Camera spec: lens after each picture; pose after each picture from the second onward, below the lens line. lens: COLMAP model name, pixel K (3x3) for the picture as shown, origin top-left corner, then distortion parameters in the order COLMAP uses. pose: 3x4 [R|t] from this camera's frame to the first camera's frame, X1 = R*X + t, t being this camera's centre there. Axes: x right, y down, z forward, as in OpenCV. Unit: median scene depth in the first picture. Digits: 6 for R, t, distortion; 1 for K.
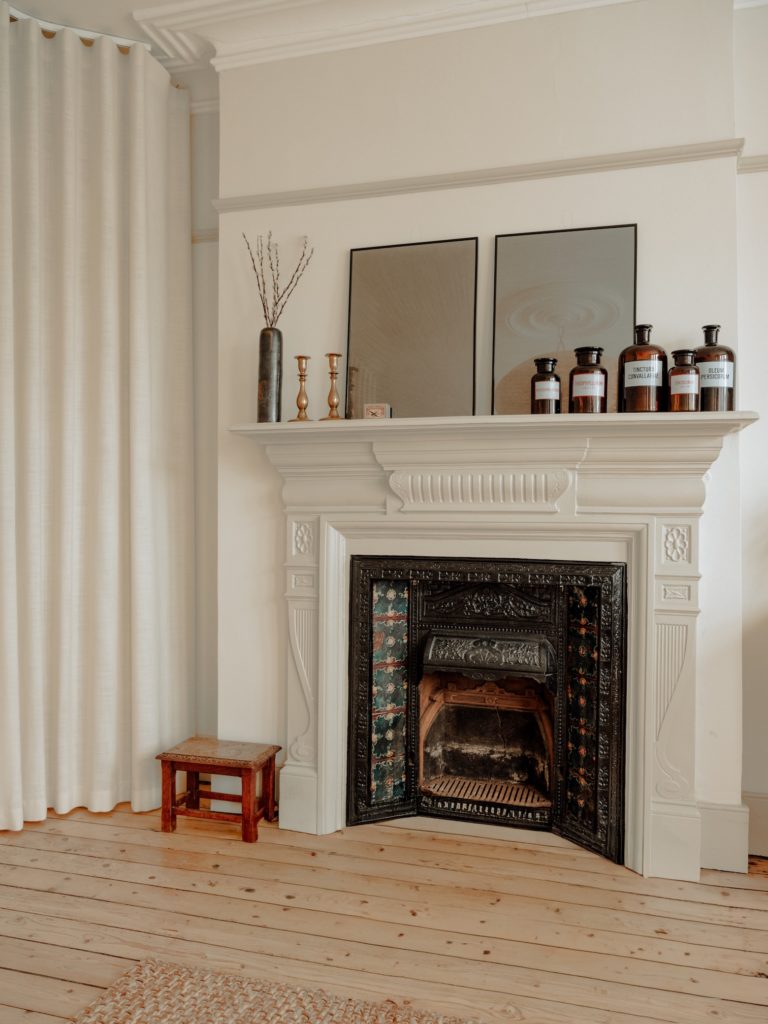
lens RADIAL K [[767.8, 0, 399.6], [0, 767.8, 513.7], [0, 0, 1]] dist [-0.005352, 0.006783]
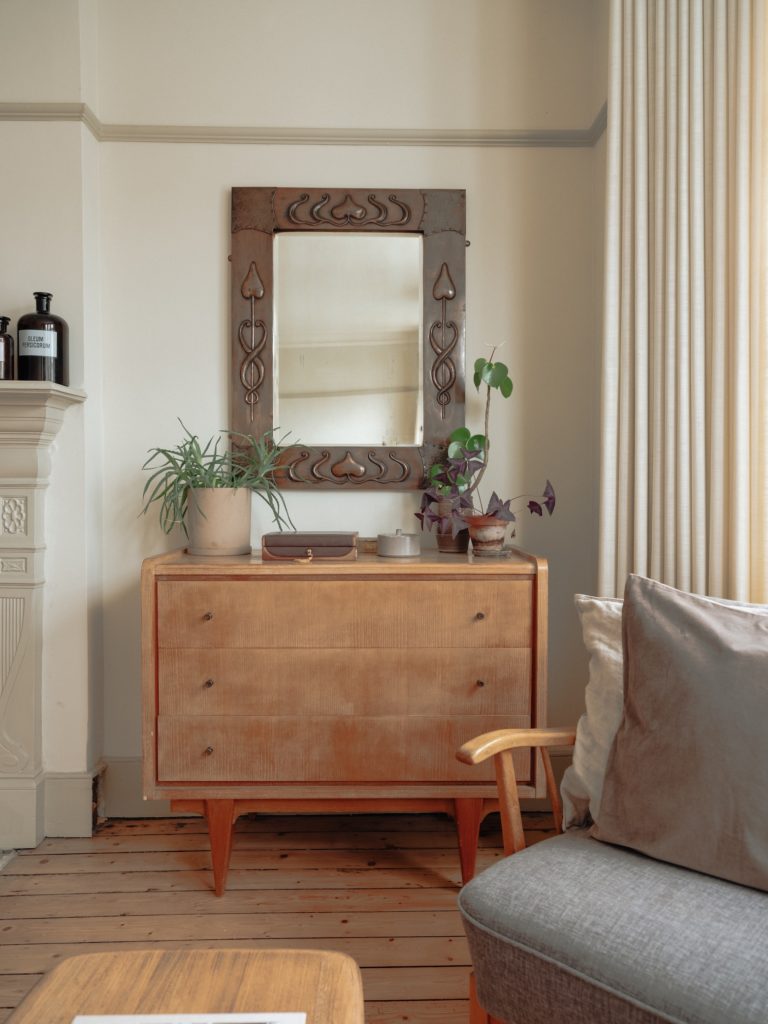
lens RADIAL K [[739.1, 0, 385.4], [0, 739.1, 518.6], [0, 0, 1]] dist [0.032474, 0.002144]
pose [[0.953058, -0.006418, 0.302718, 0.464692], [-0.005122, 0.999291, 0.037311, 0.004625], [-0.302743, -0.037110, 0.952349, -0.045342]]
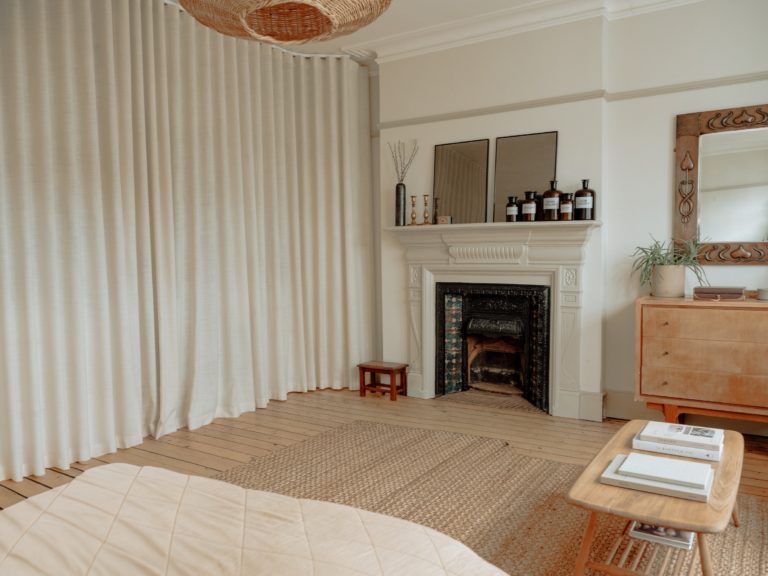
lens RADIAL K [[575.9, 0, 386.6], [0, 575.9, 292.0], [0, 0, 1]] dist [-0.005352, 0.006783]
pose [[0.957557, 0.003754, -0.288219, 0.293124], [0.017647, 0.997276, 0.071620, -0.042911], [0.287703, -0.073667, 0.954882, -0.688005]]
